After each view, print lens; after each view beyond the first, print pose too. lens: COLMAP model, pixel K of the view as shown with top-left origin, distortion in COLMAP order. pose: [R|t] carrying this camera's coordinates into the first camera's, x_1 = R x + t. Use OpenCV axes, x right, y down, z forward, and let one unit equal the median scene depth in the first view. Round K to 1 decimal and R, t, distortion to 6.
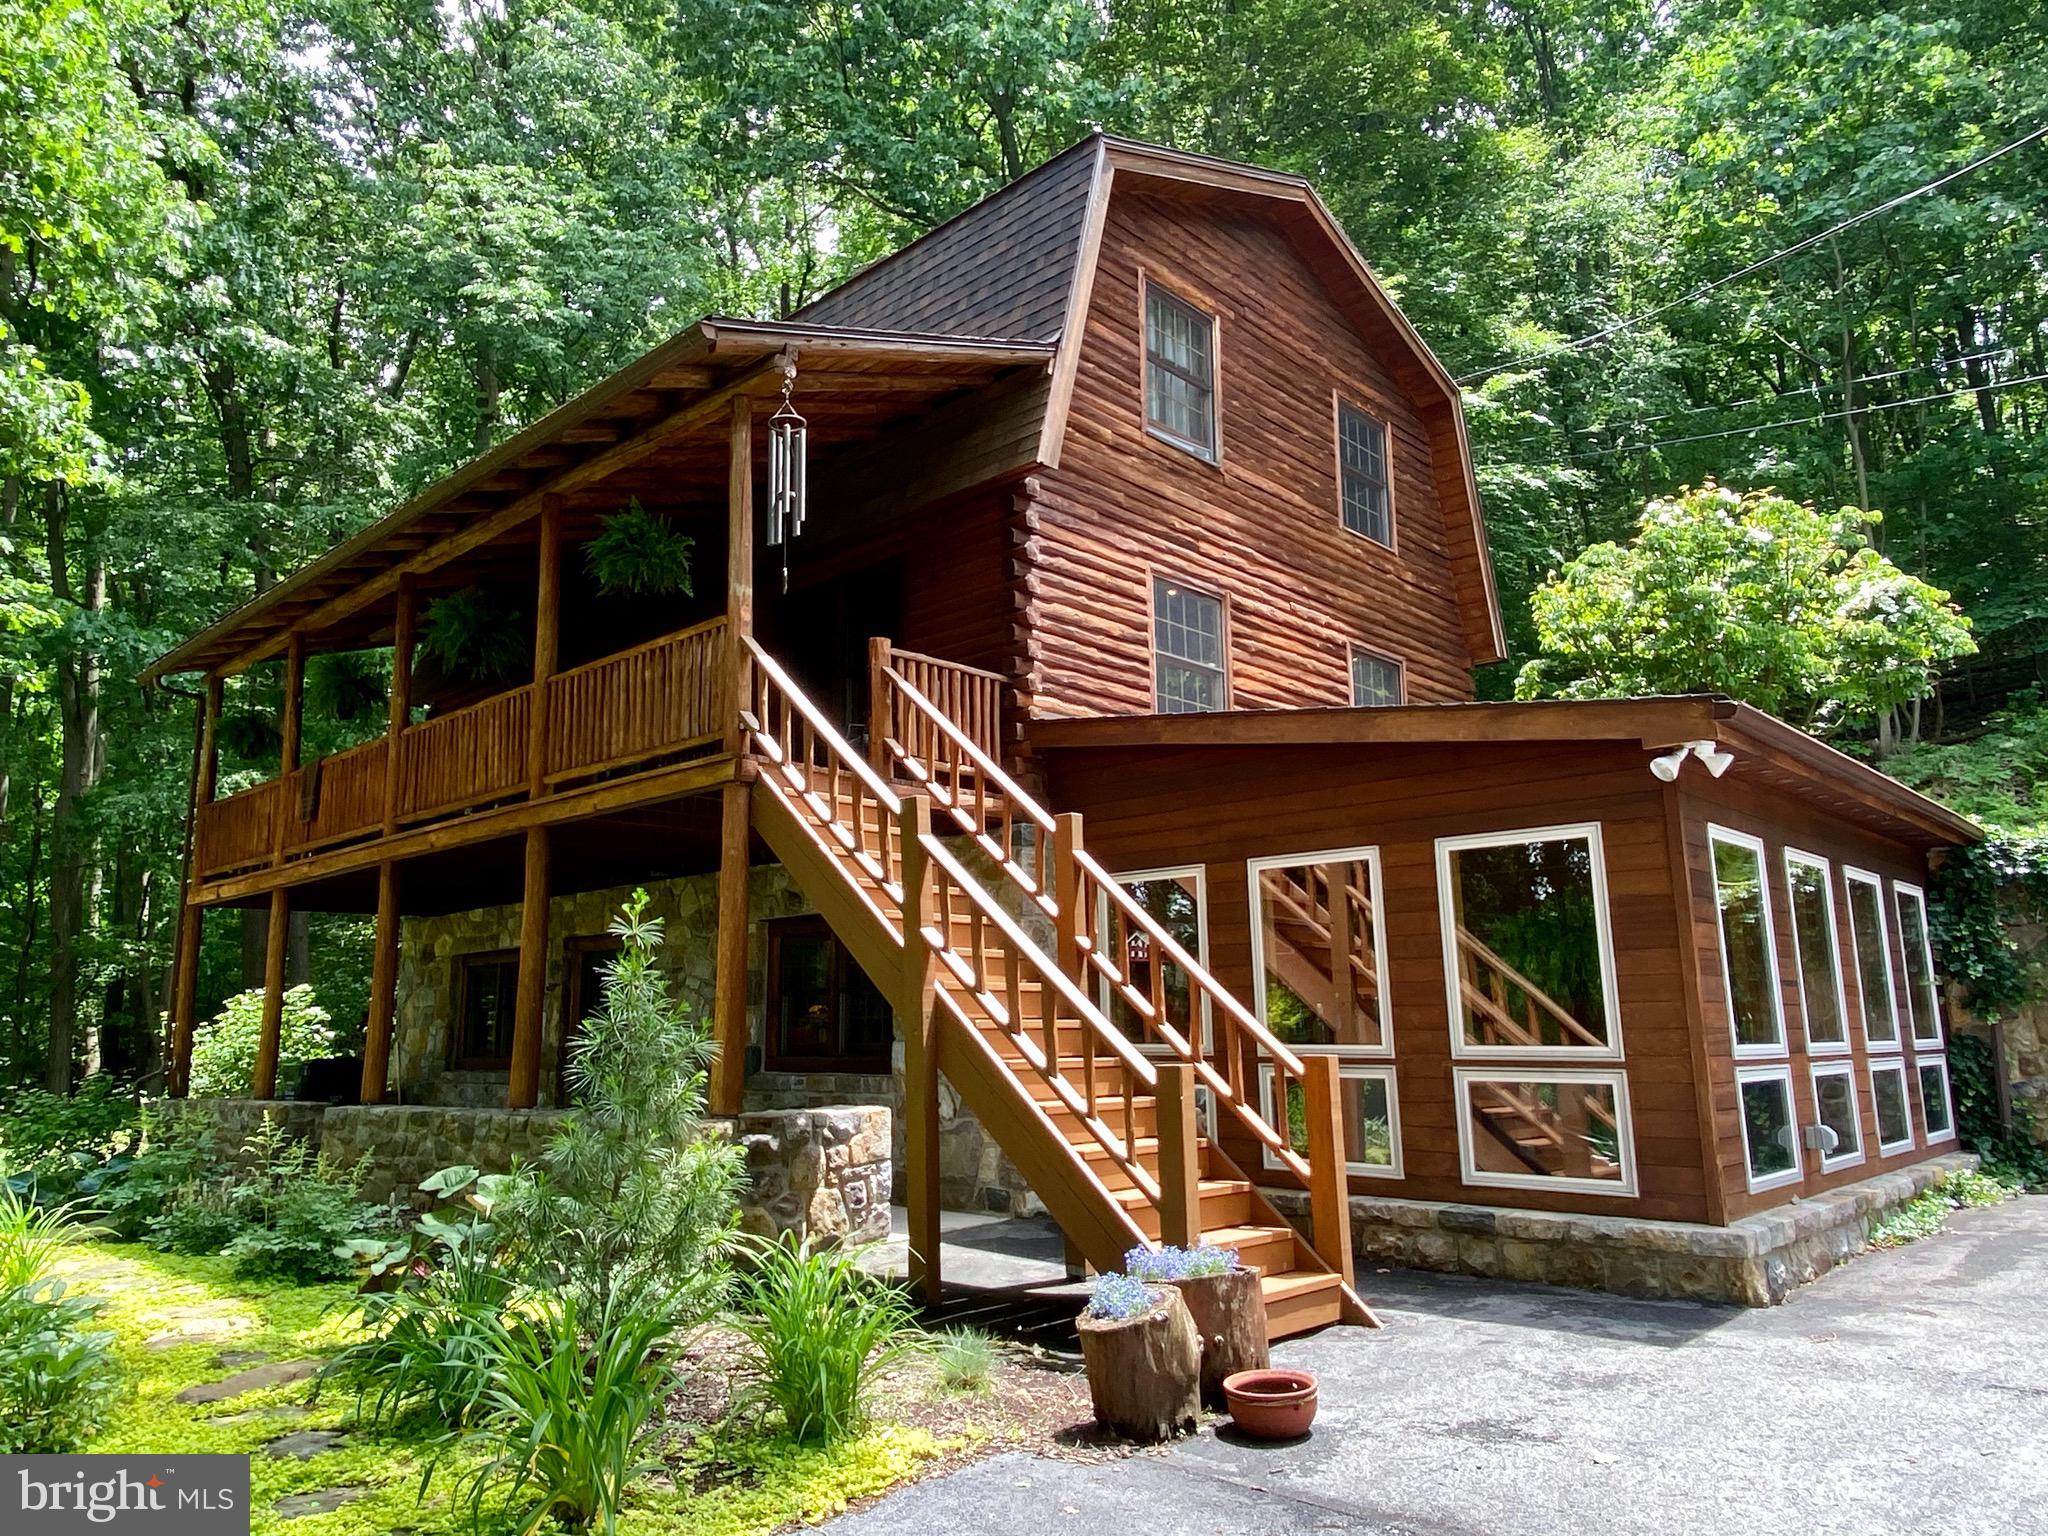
lens RADIAL K [[1374.5, 0, 1027.5], [0, 1374.5, 754.0], [0, 0, 1]] dist [0.069117, -0.087364]
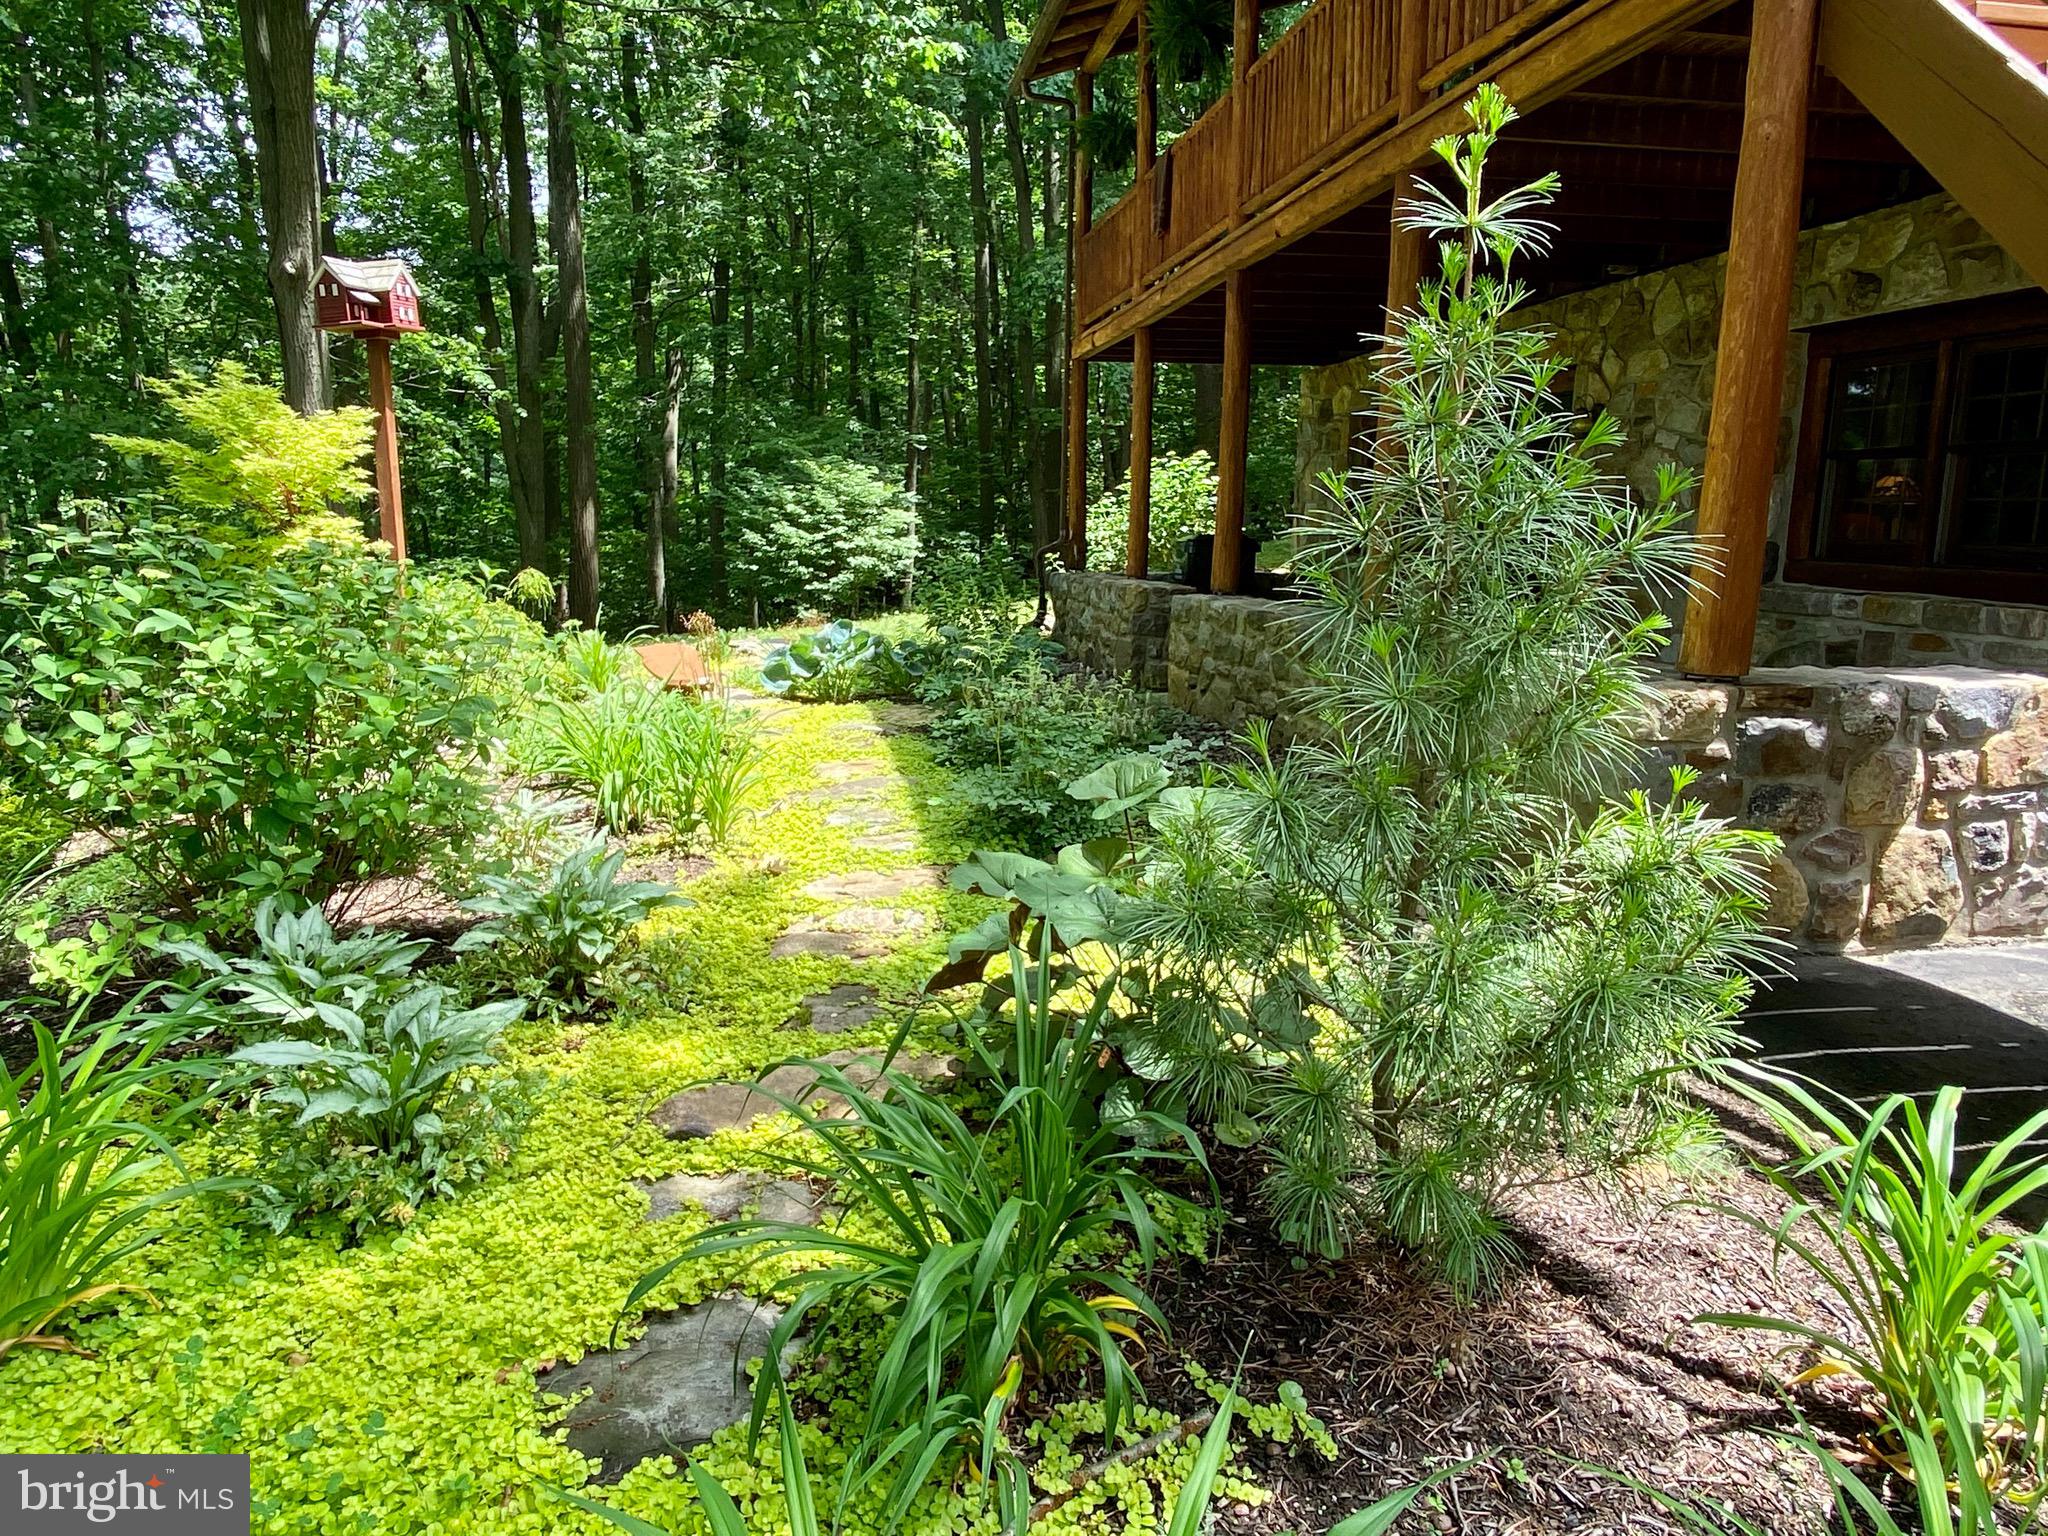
lens RADIAL K [[1374.5, 0, 1027.5], [0, 1374.5, 754.0], [0, 0, 1]] dist [0.069117, -0.087364]
pose [[0.787262, 0.129683, -0.602828, -0.098614], [0.096780, 0.939531, 0.328505, 0.089631], [0.608977, -0.316961, 0.727106, 0.438569]]
